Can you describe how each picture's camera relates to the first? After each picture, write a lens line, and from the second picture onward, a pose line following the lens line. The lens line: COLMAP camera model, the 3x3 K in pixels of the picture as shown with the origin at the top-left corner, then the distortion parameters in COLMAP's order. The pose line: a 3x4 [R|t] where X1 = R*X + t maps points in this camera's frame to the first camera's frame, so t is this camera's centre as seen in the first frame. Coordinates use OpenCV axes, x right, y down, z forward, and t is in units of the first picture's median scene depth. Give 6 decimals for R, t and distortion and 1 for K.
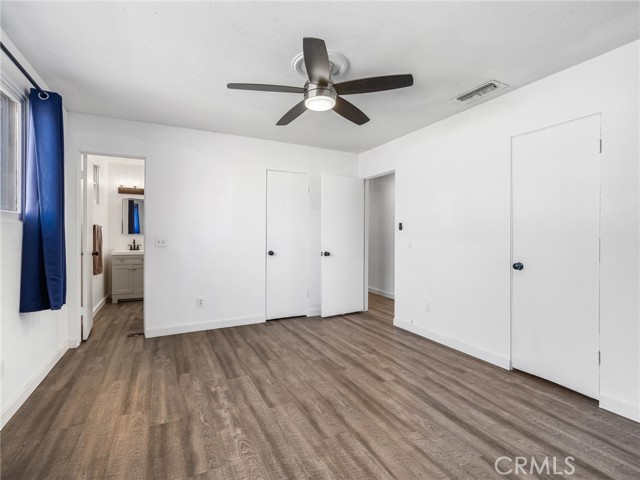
lens RADIAL K [[298.5, 0, 320.8], [0, 298.5, 236.9], [0, 0, 1]] dist [0.003075, -0.000133]
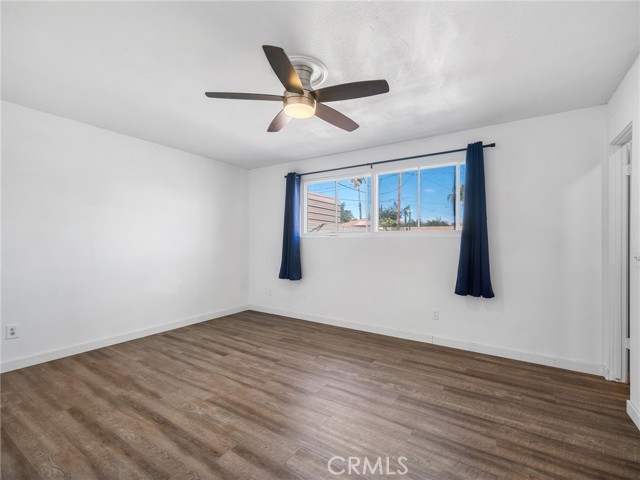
lens RADIAL K [[295.9, 0, 317.7], [0, 295.9, 241.5], [0, 0, 1]] dist [-0.001085, -0.003040]
pose [[-0.869812, -0.011114, -0.493258, 0.465912], [-0.014473, 0.999891, 0.002992, -0.012588], [0.493171, 0.009741, -0.869878, 2.031655]]
